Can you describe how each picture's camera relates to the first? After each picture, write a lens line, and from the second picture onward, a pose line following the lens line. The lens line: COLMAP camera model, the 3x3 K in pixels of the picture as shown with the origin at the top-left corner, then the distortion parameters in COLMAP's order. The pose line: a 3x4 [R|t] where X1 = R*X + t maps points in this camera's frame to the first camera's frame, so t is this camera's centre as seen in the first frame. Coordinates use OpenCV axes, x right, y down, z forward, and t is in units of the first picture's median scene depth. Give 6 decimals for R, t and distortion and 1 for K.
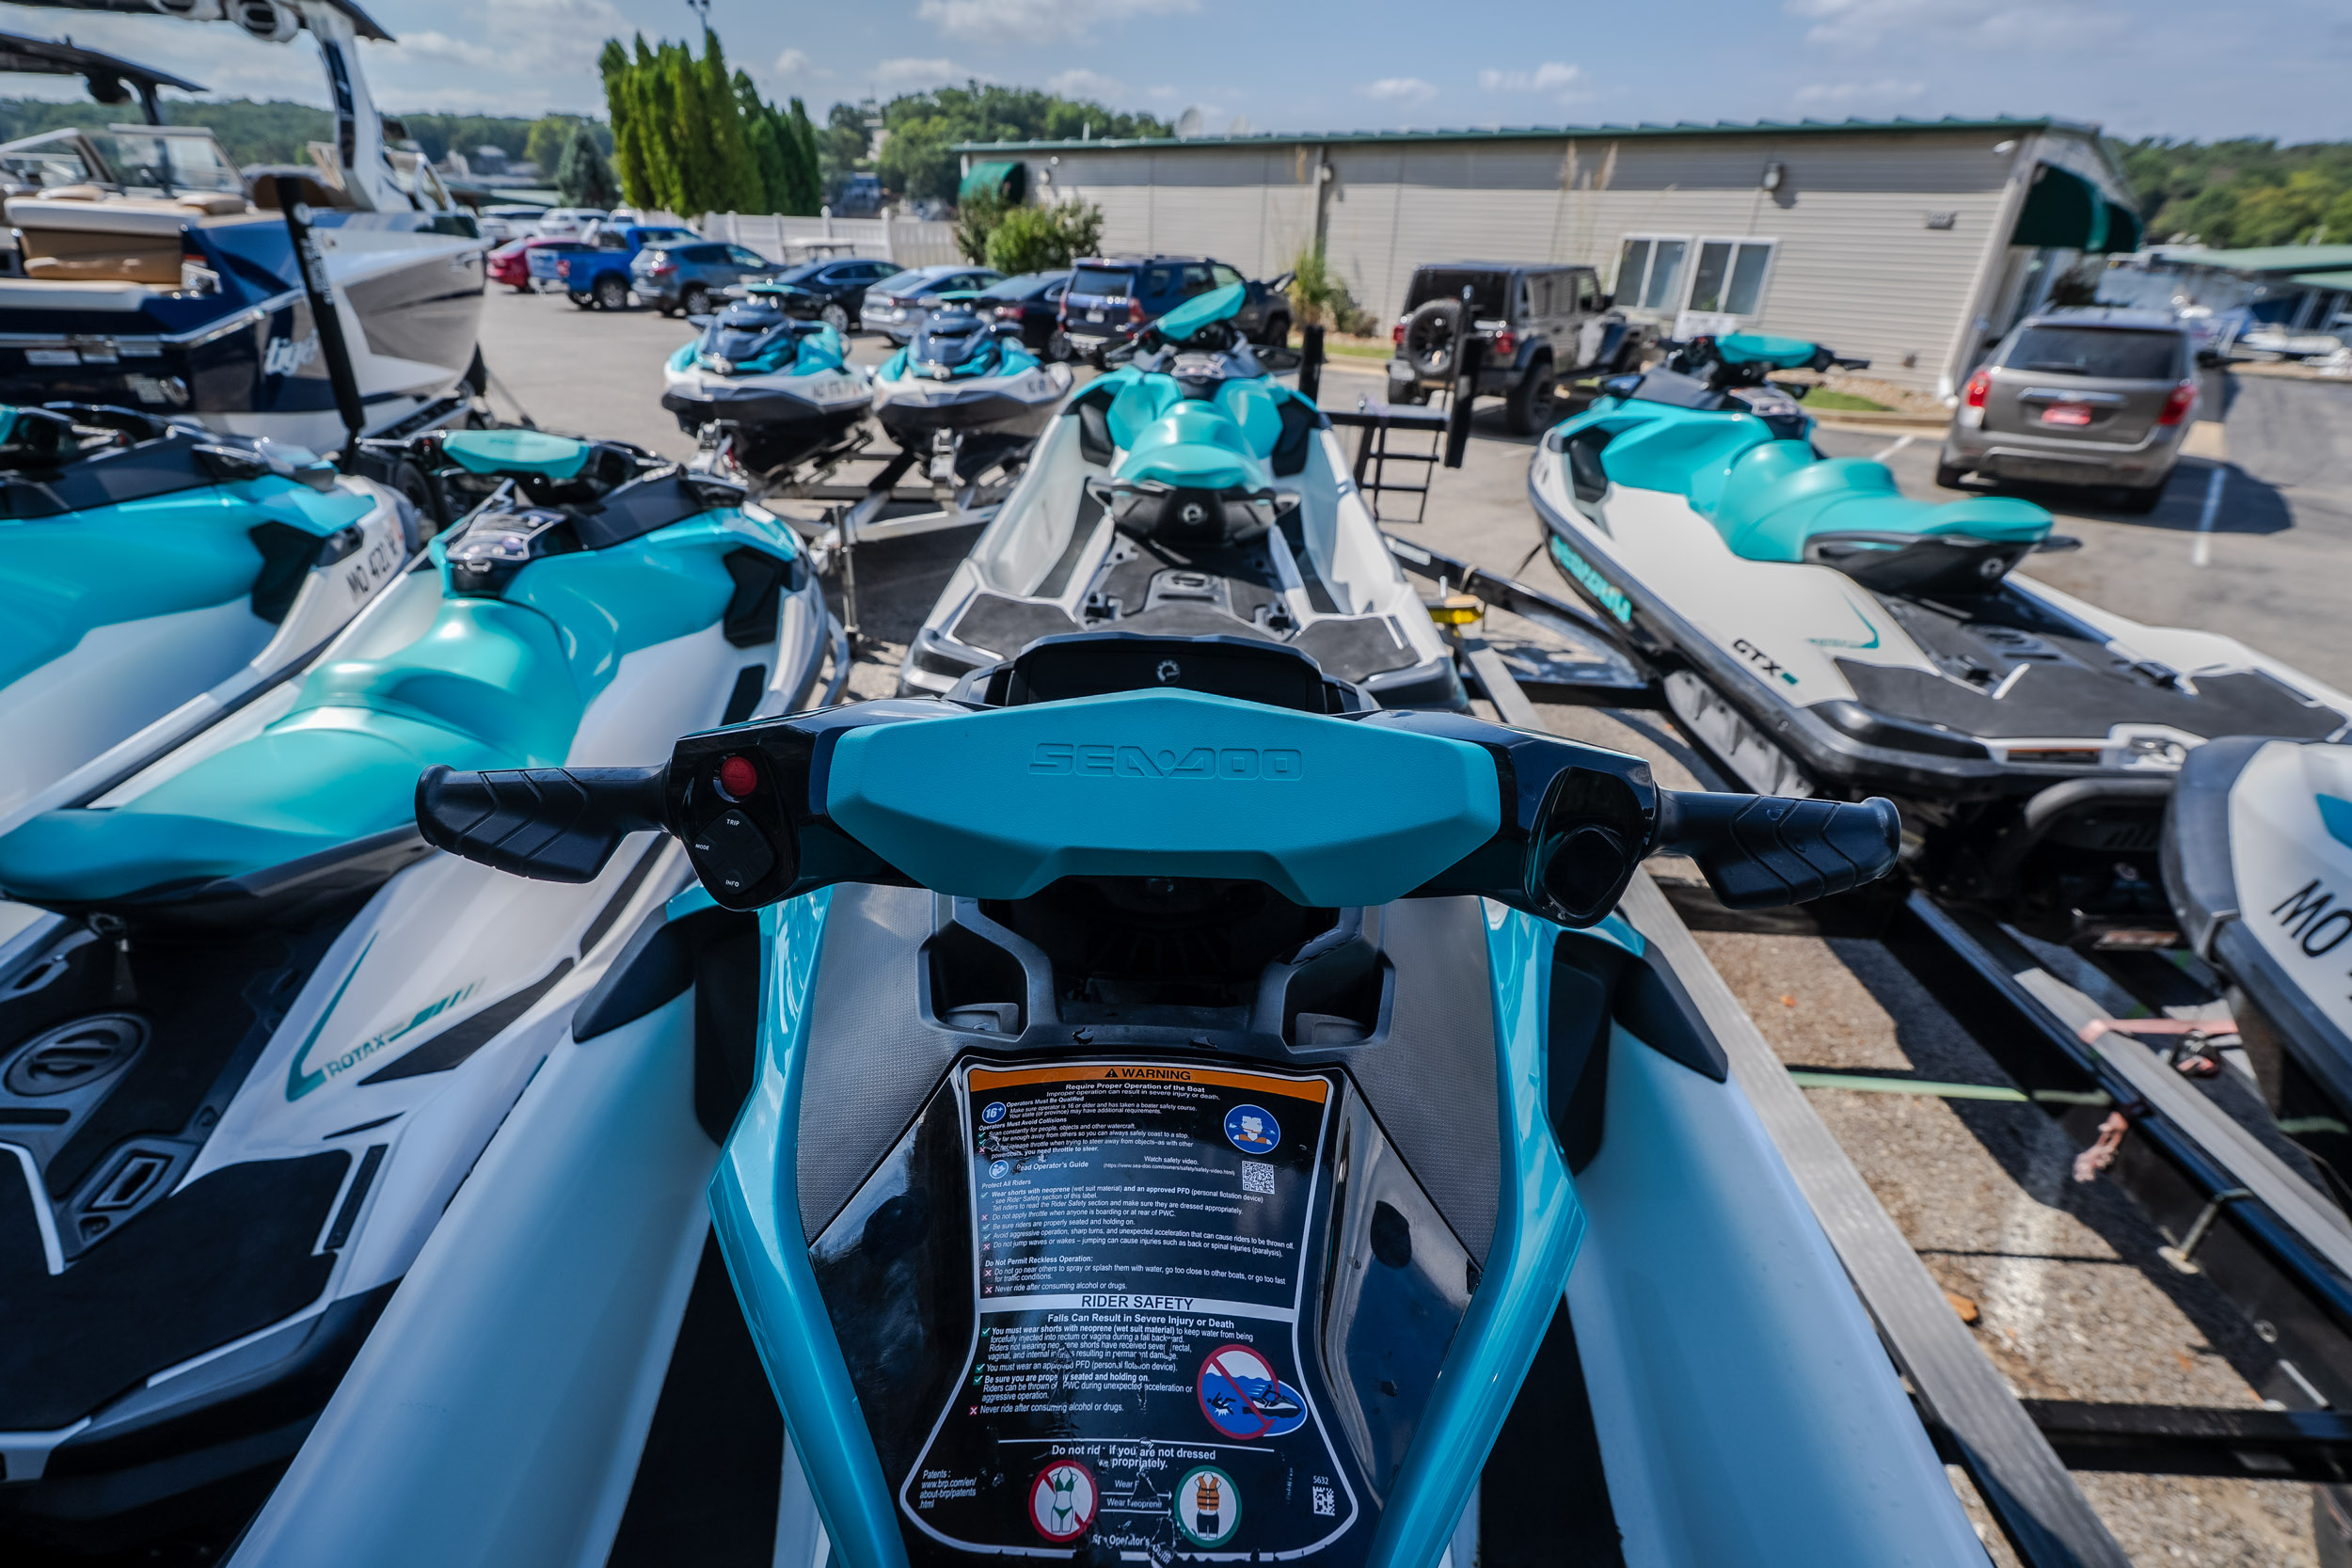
lens RADIAL K [[1056.9, 0, 1173.5], [0, 1056.9, 779.4], [0, 0, 1]] dist [-0.005703, 0.001996]
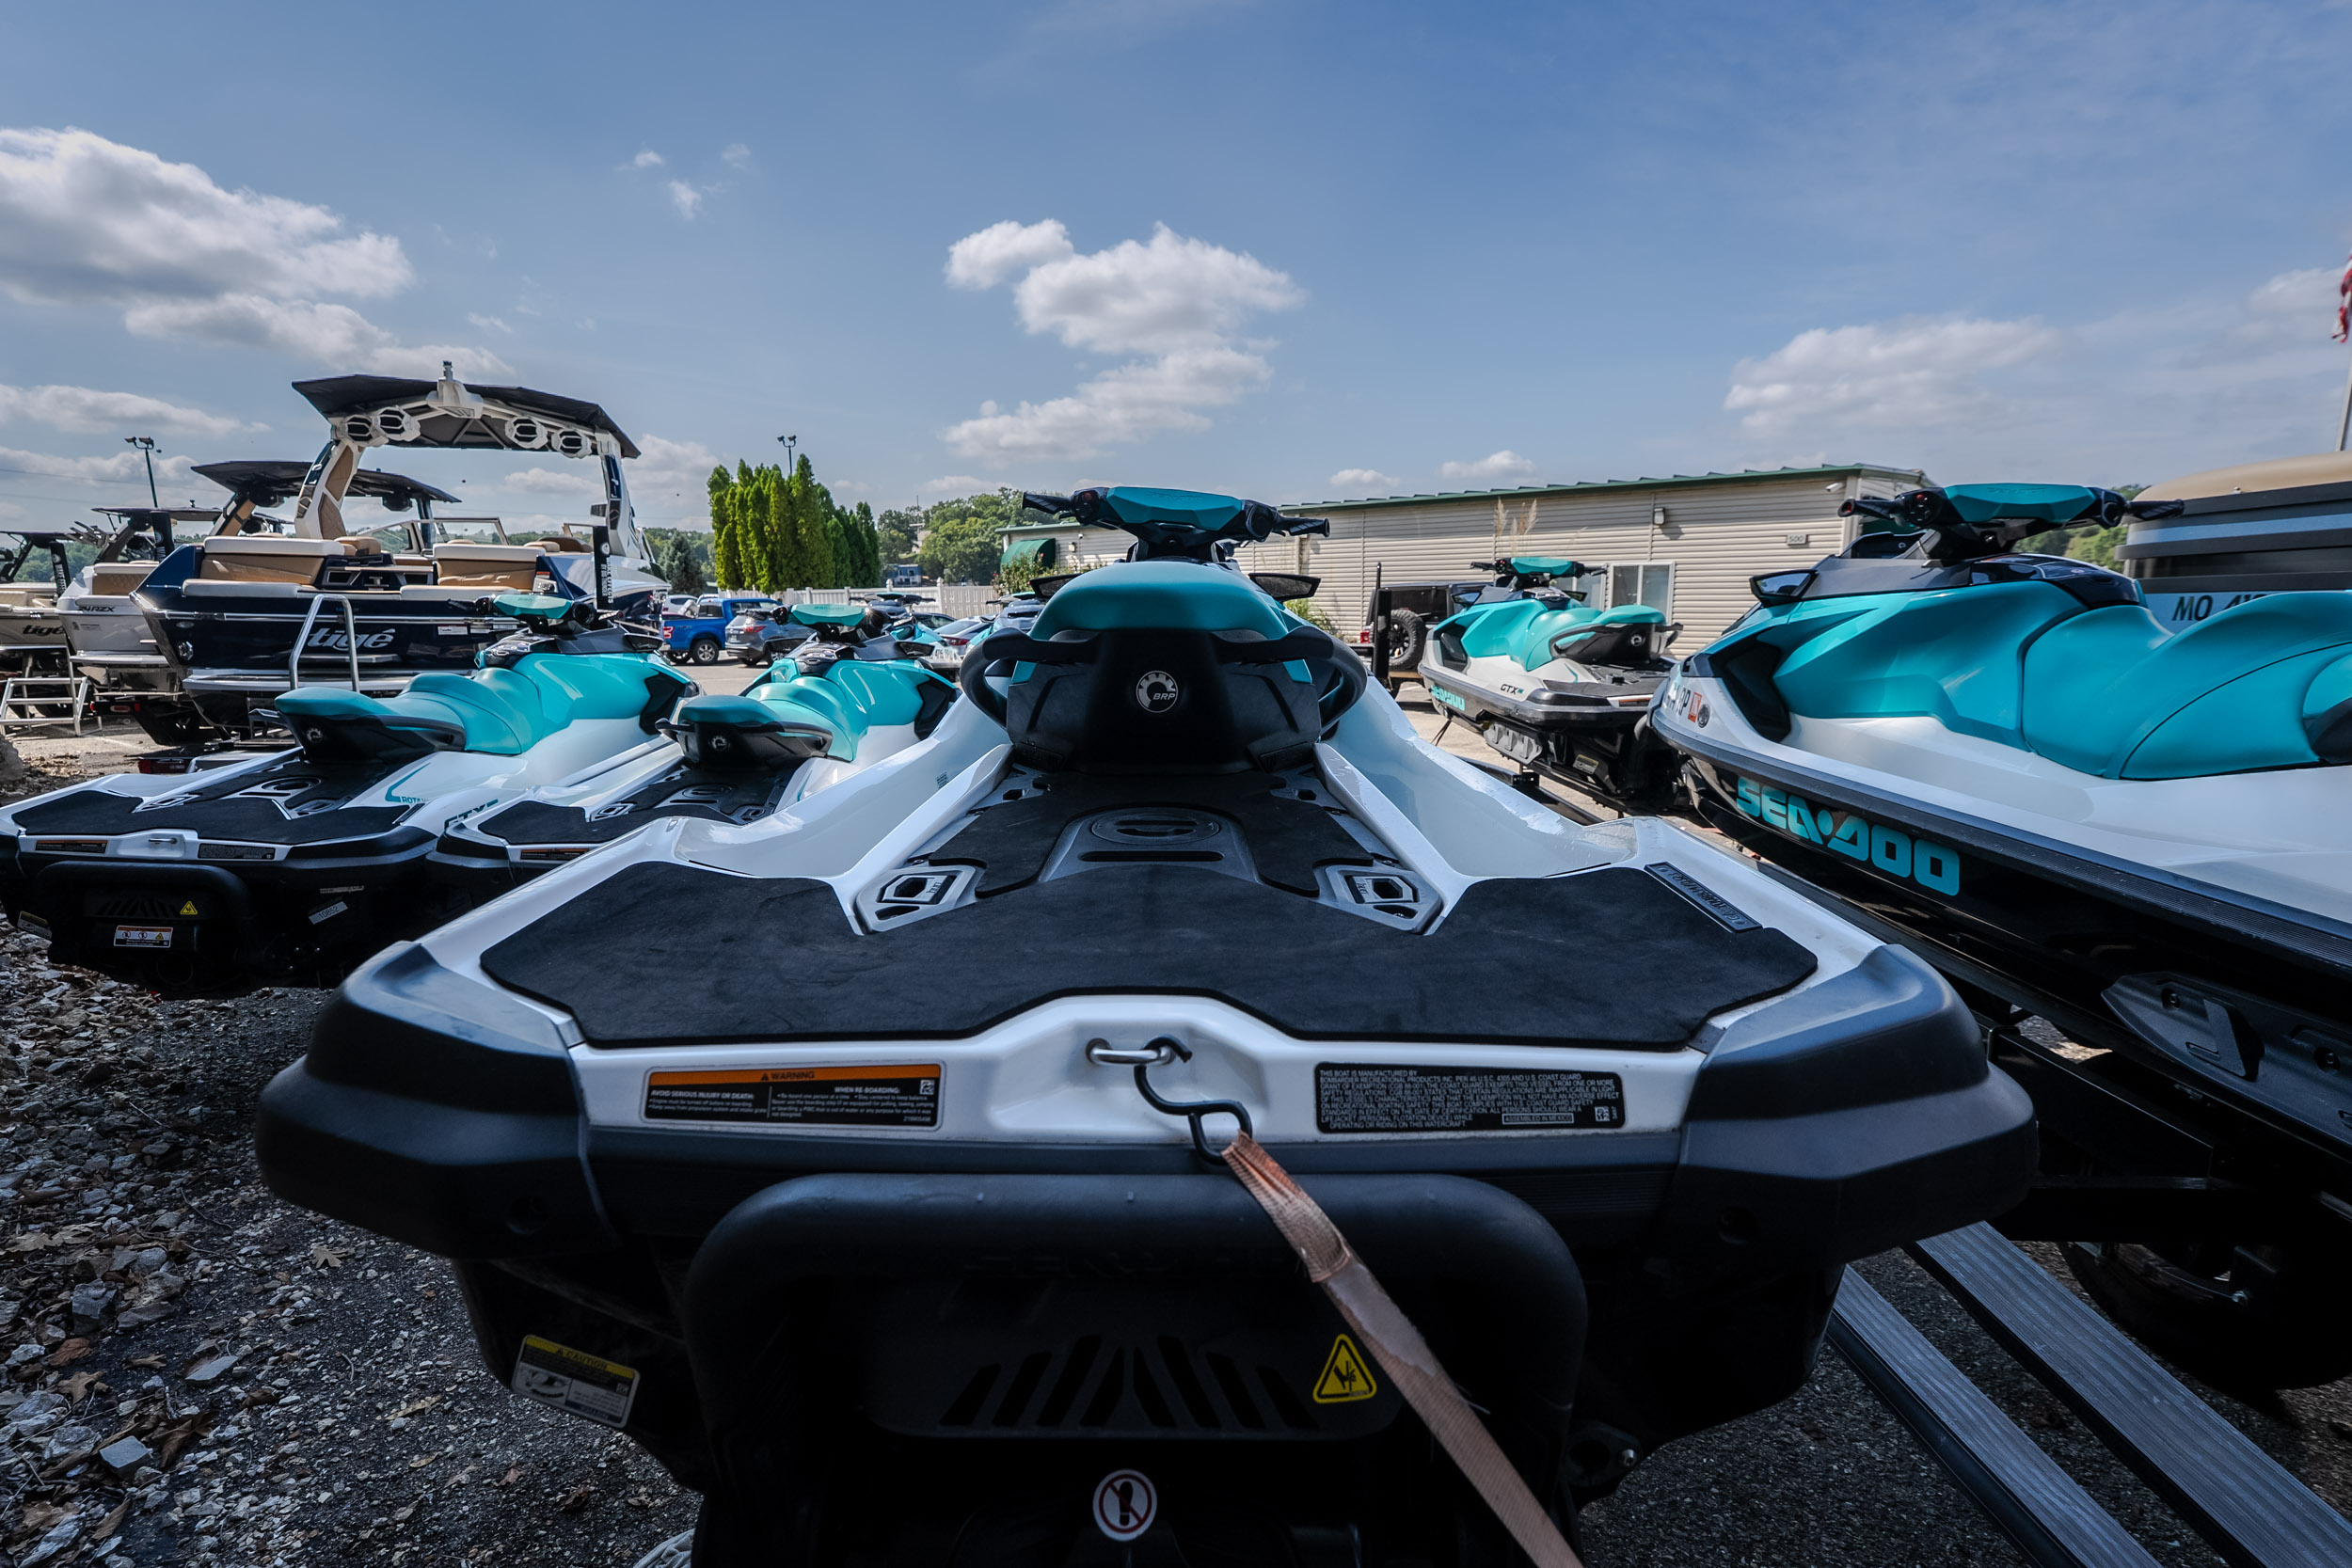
lens RADIAL K [[1056.9, 0, 1173.5], [0, 1056.9, 779.4], [0, 0, 1]] dist [-0.005703, 0.001996]
pose [[0.999190, -0.038020, -0.013219, 0.000116], [0.032131, 0.951165, -0.307007, 0.329982], [0.024246, 0.306333, 0.951616, -0.394908]]
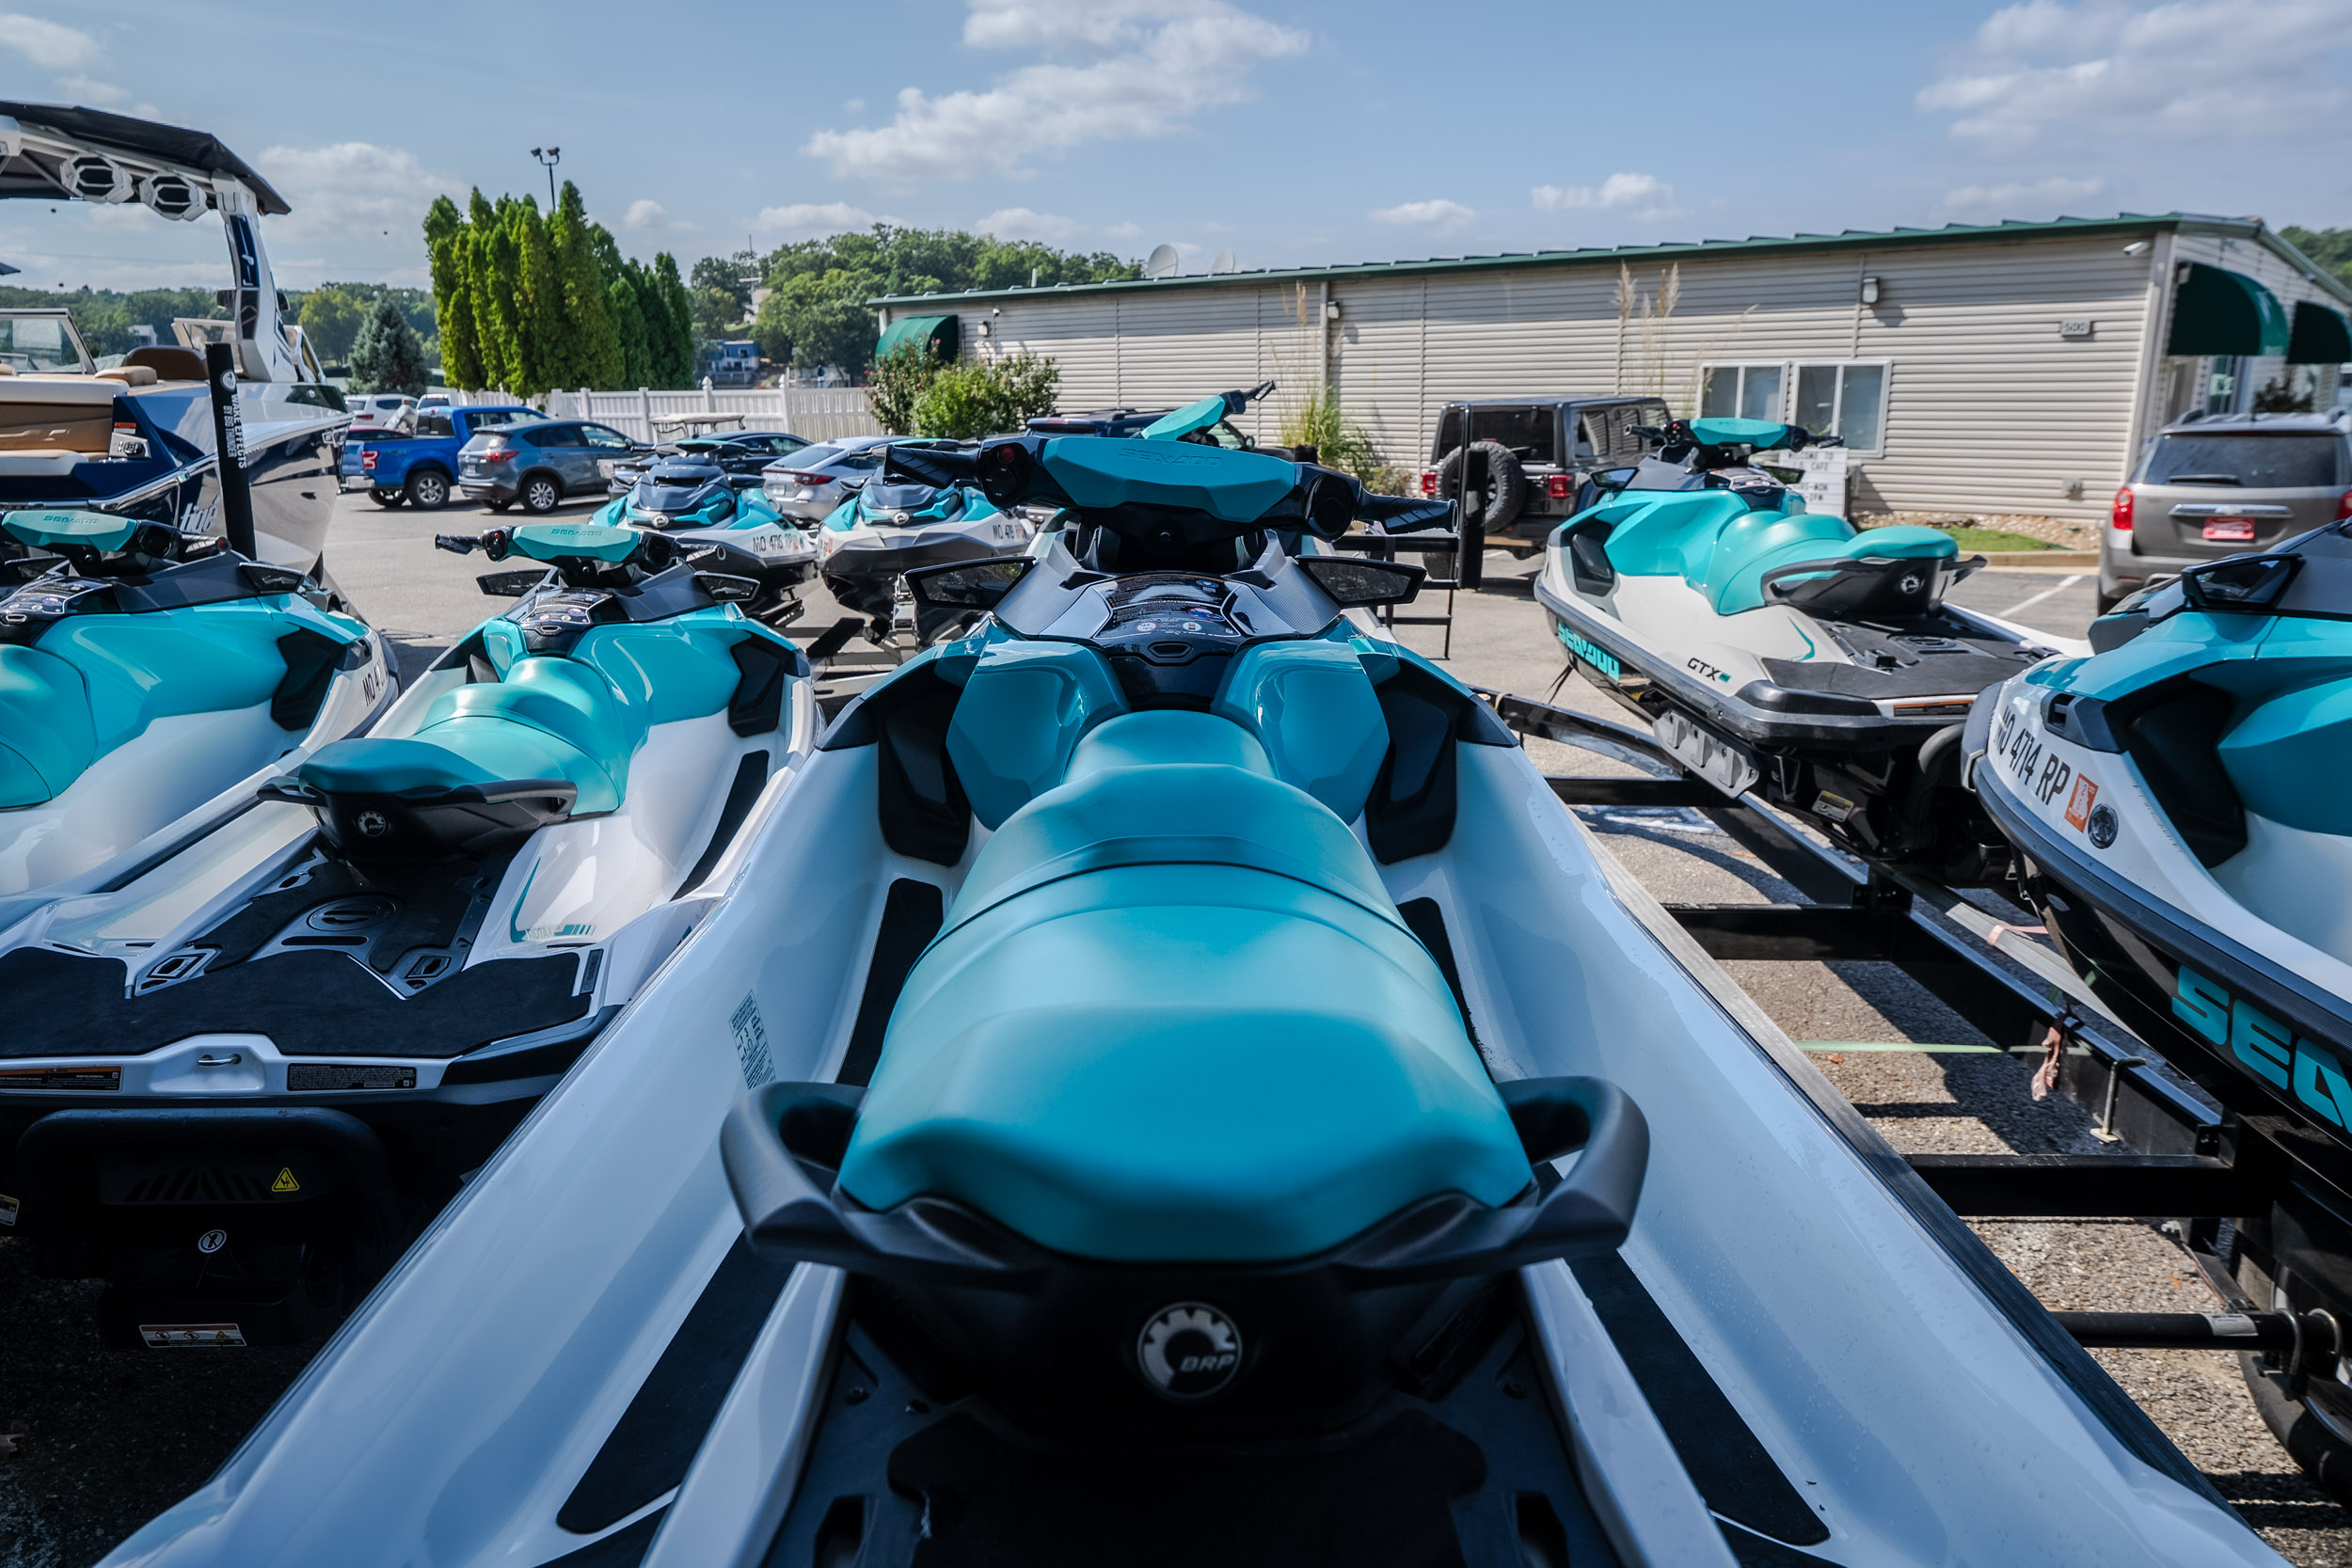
lens RADIAL K [[1533.5, 0, 1176.0], [0, 1533.5, 784.0], [0, 0, 1]] dist [-0.002737, 0.000379]
pose [[0.999039, -0.042944, 0.008748, -0.007503], [0.043808, 0.972817, -0.227395, 0.198096], [0.001255, 0.227559, 0.973763, -0.305634]]
